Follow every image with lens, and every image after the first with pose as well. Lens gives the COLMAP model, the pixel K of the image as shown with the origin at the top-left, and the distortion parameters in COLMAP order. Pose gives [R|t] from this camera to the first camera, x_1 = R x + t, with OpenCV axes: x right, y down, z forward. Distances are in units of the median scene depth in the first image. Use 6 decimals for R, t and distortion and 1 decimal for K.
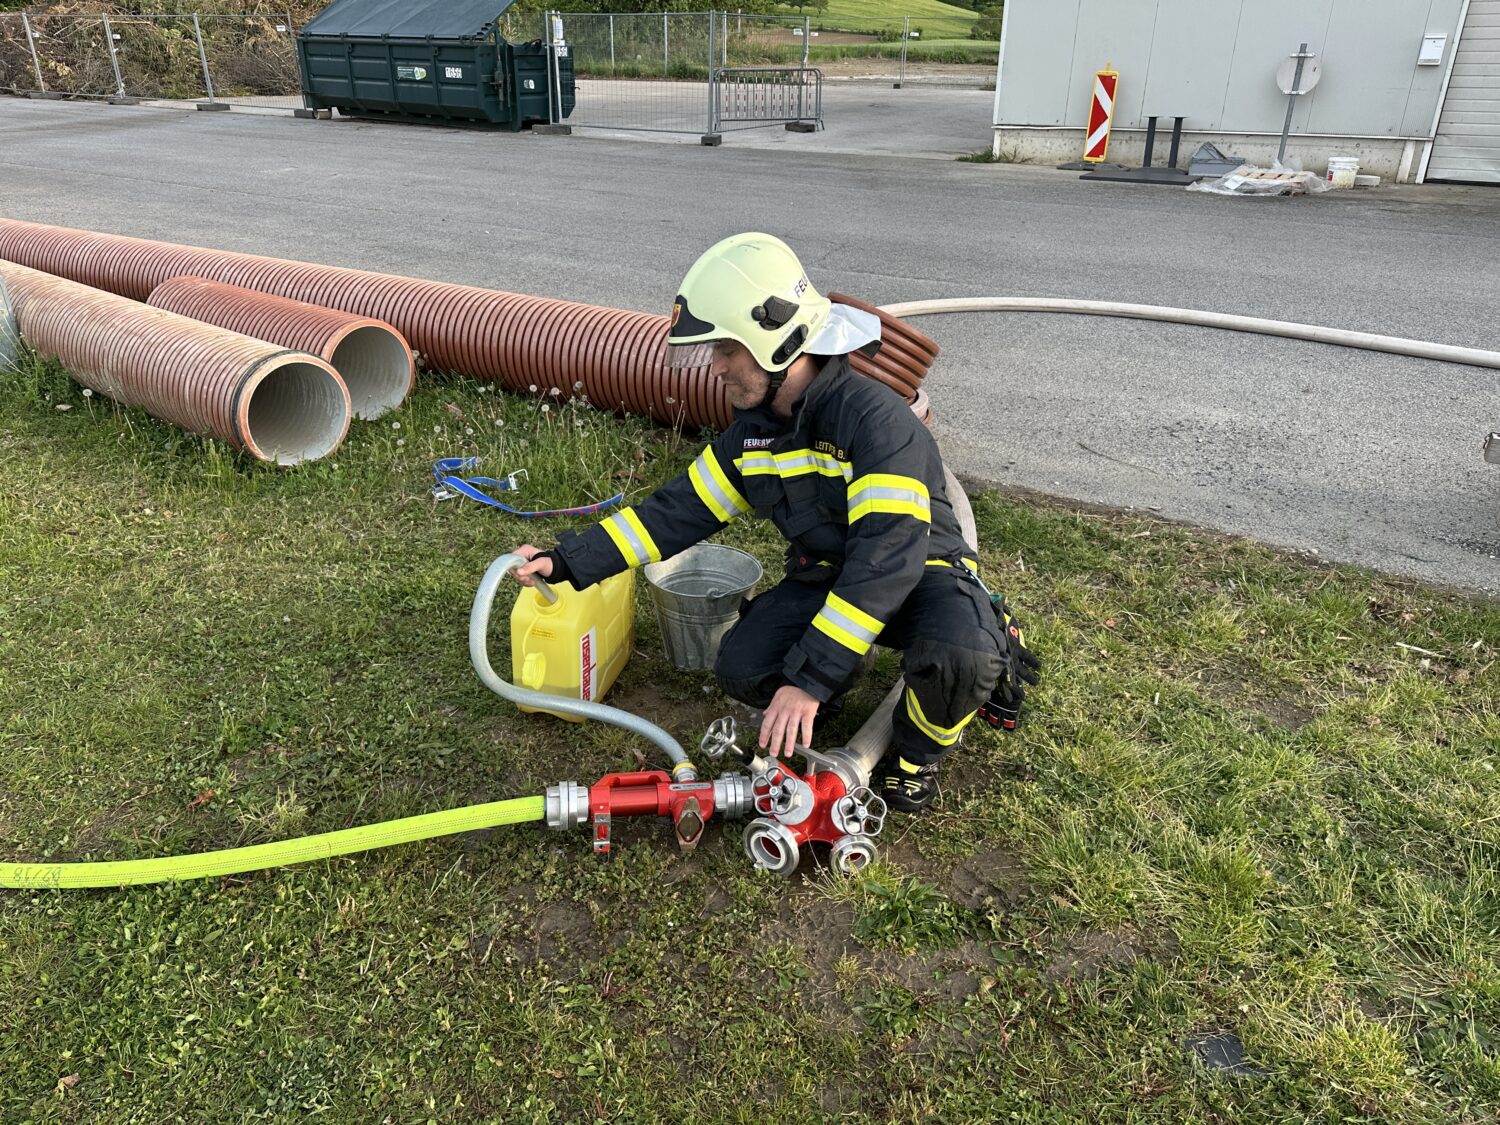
lens RADIAL K [[1072.3, 0, 750.0], [0, 1072.3, 562.5], [0, 0, 1]] dist [0.002460, -0.001206]
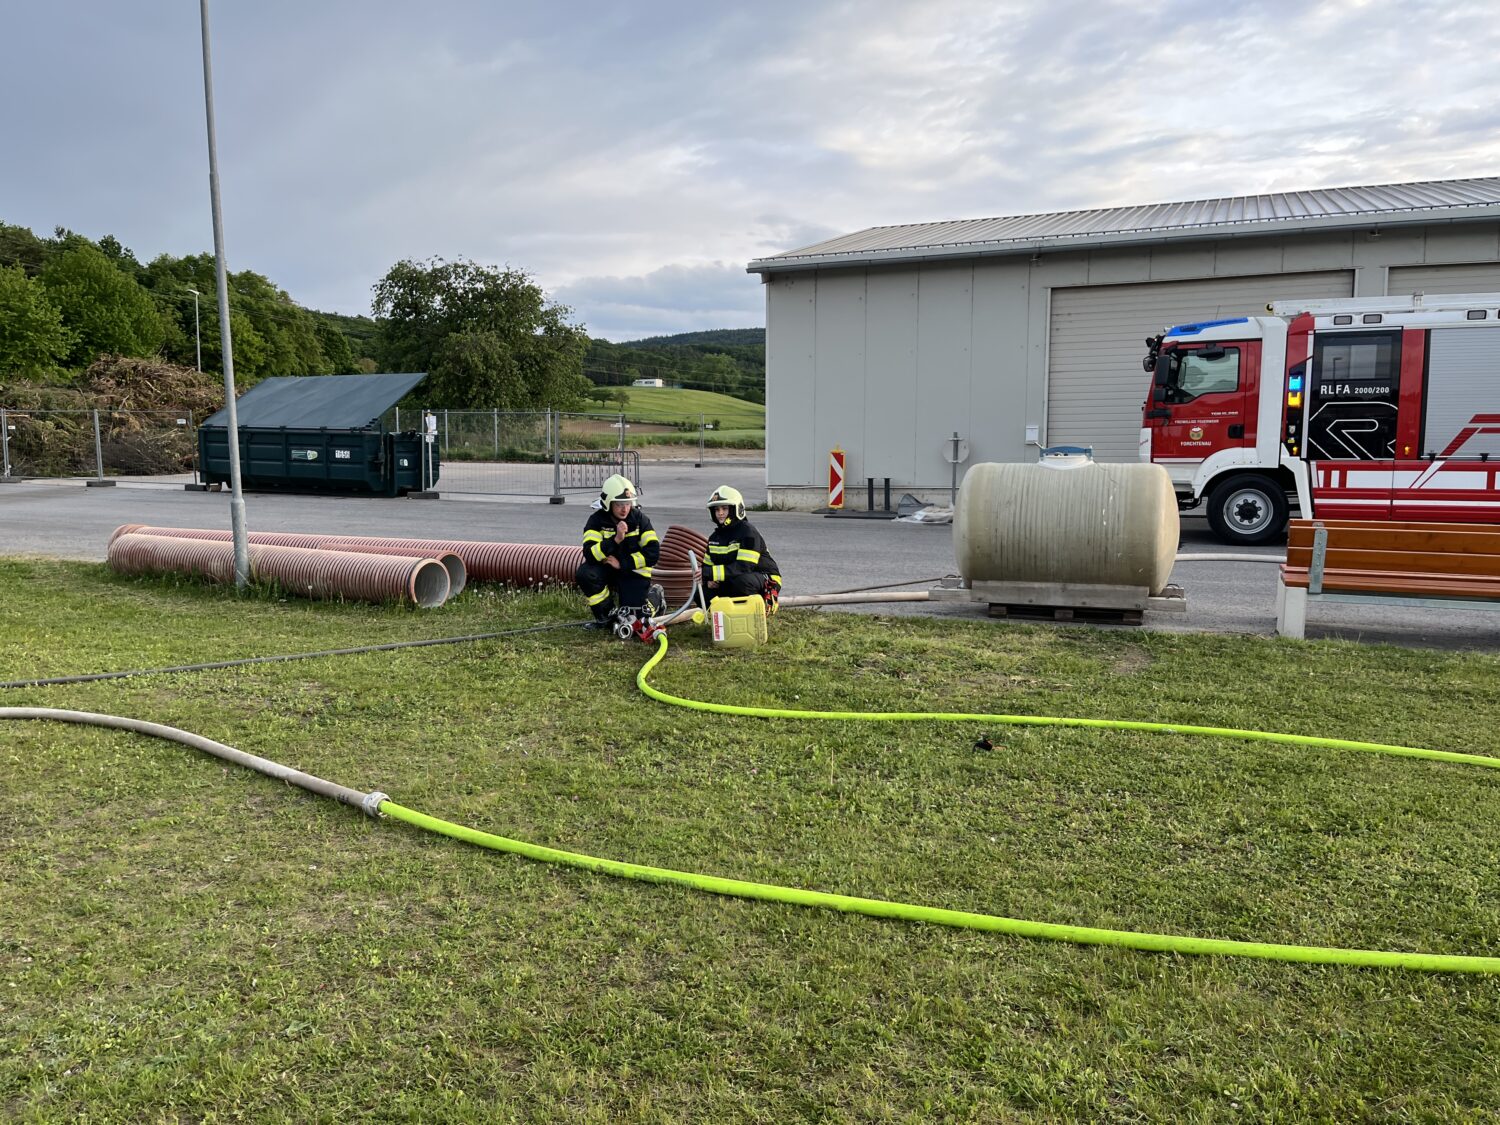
lens RADIAL K [[1176.2, 0, 740.4], [0, 1176.2, 565.2], [0, 0, 1]] dist [0.031507, -0.010317]
pose [[0.987390, -0.018678, 0.157199, -0.037227], [0.069882, 0.942451, -0.326959, 0.143584], [-0.142045, 0.333821, 0.931873, -0.296430]]
